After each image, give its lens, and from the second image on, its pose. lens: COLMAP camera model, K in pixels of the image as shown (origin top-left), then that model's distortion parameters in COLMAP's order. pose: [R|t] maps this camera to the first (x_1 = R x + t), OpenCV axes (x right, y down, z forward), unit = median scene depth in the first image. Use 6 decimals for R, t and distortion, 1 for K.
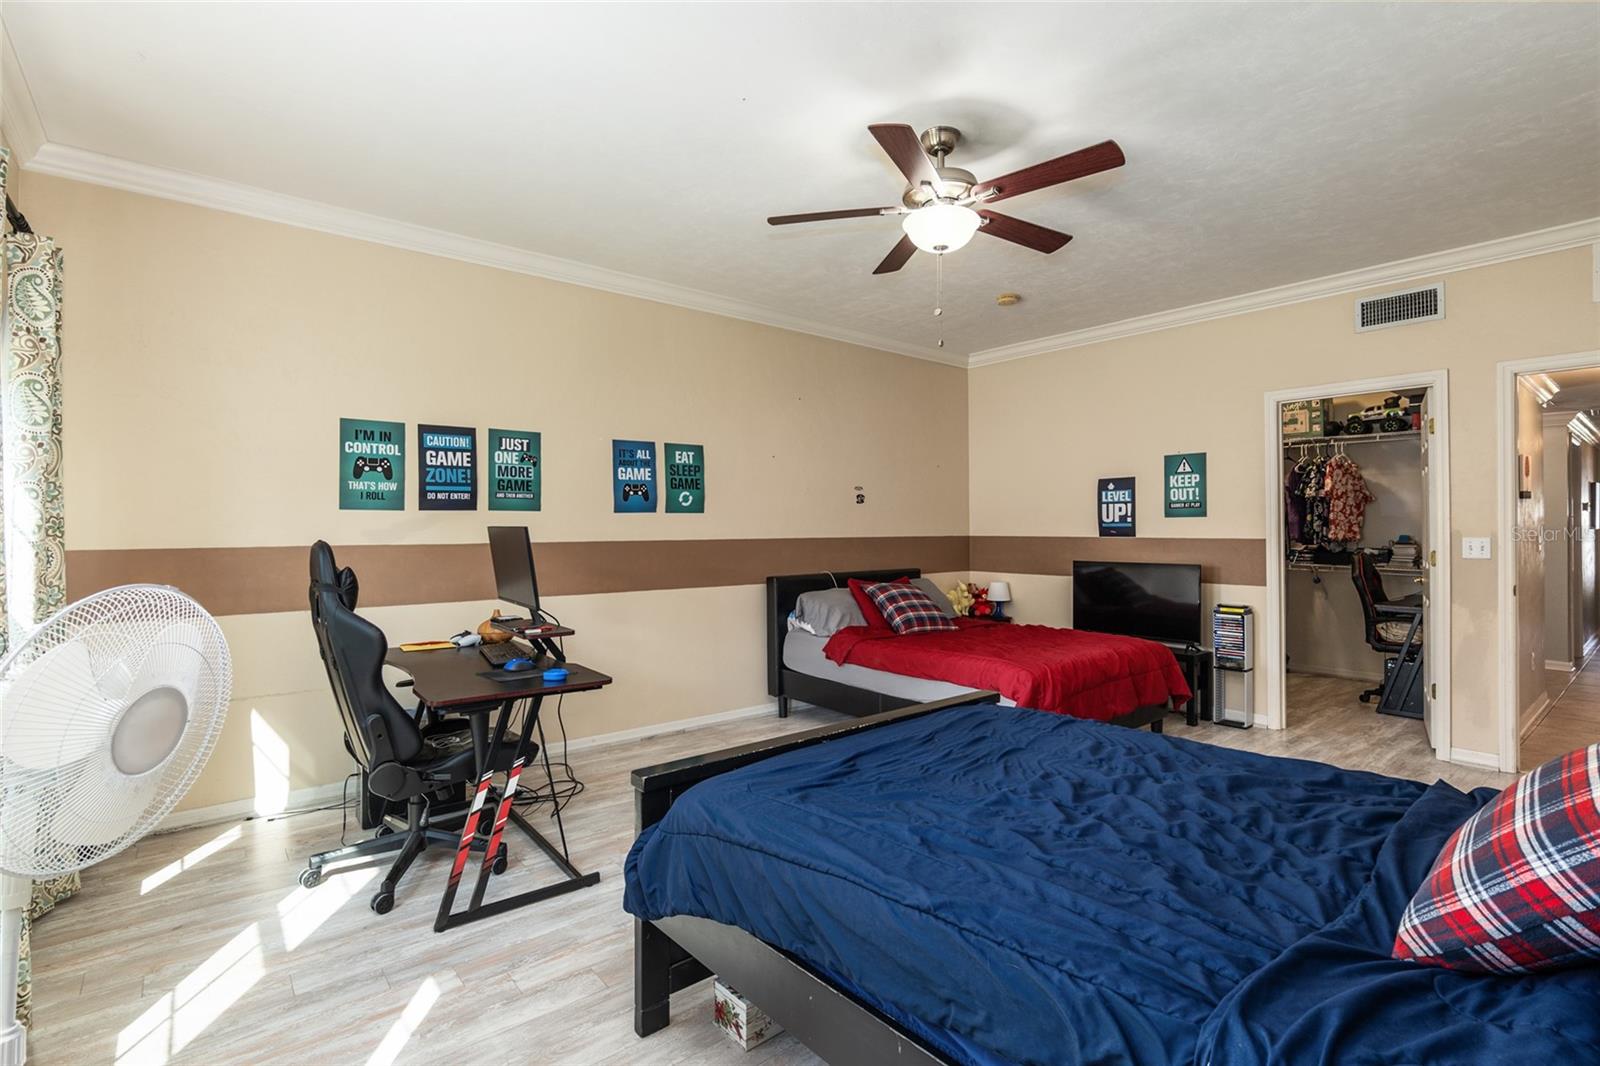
lens RADIAL K [[760.9, 0, 800.0], [0, 760.9, 529.4], [0, 0, 1]] dist [-0.015076, 0.003207]
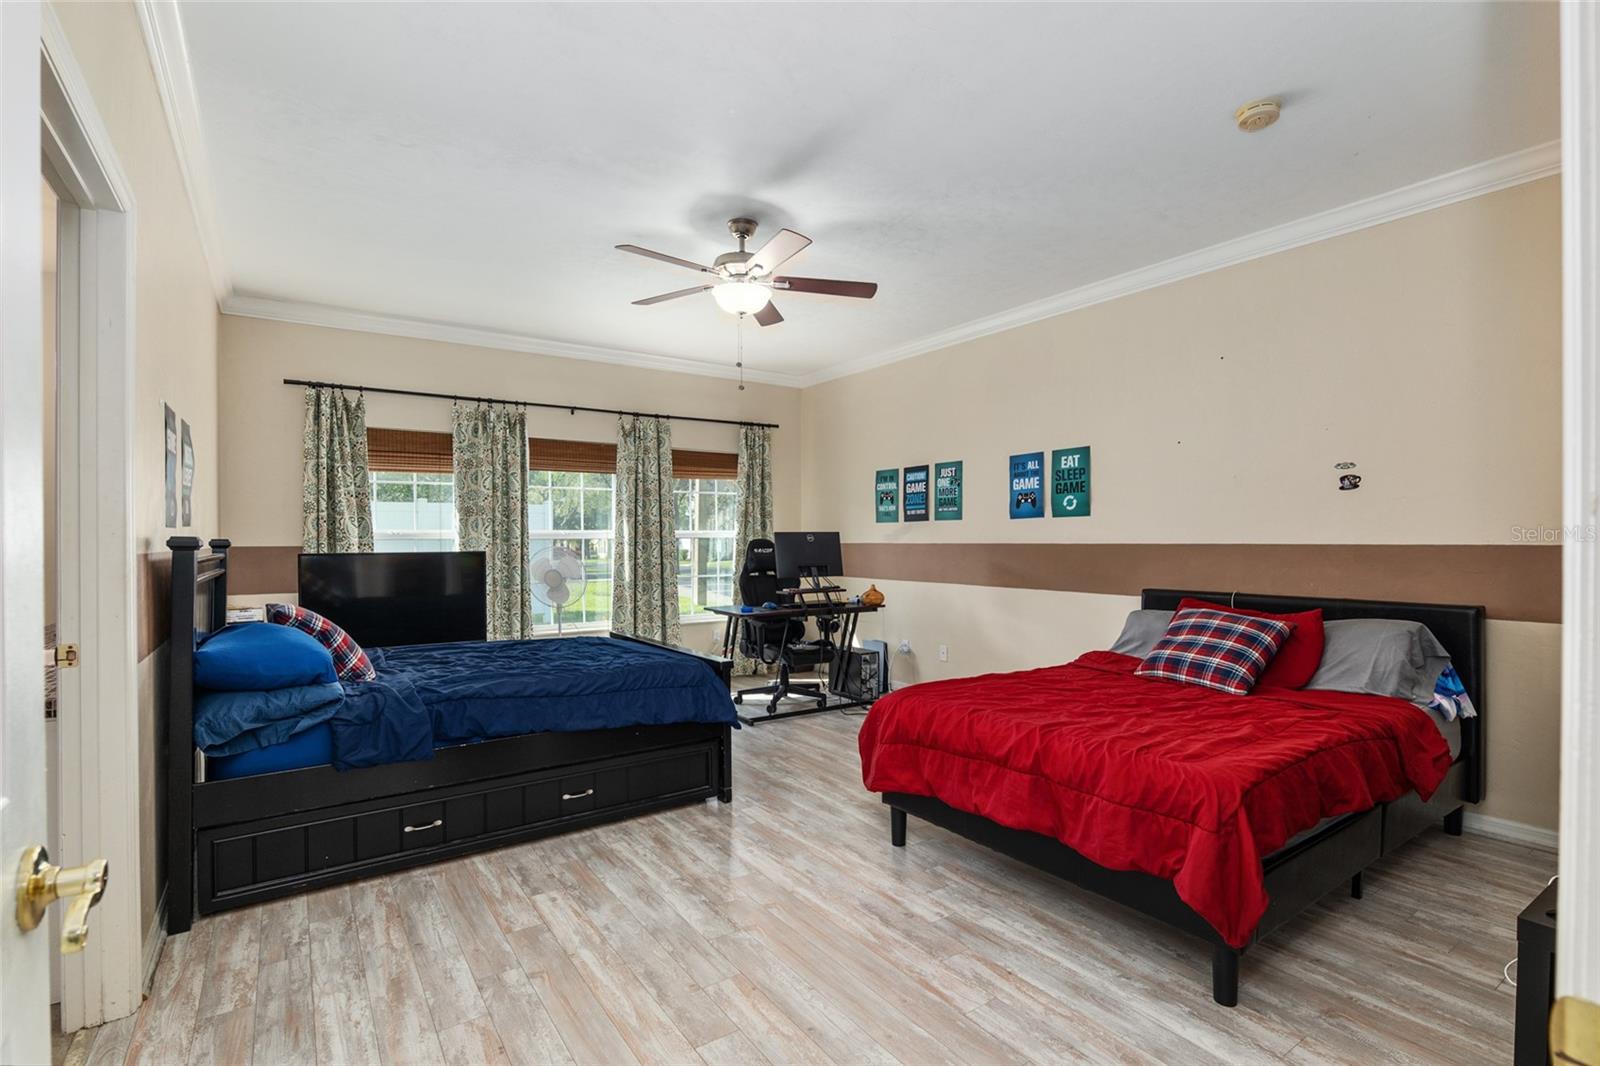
lens RADIAL K [[760.9, 0, 800.4], [0, 760.9, 538.7], [0, 0, 1]] dist [-0.015076, 0.003207]
pose [[-0.085203, 0.003698, -0.996357, 0.922038], [0.002628, 0.999990, 0.003486, 0.003021], [0.996360, -0.002322, -0.085212, 0.766567]]
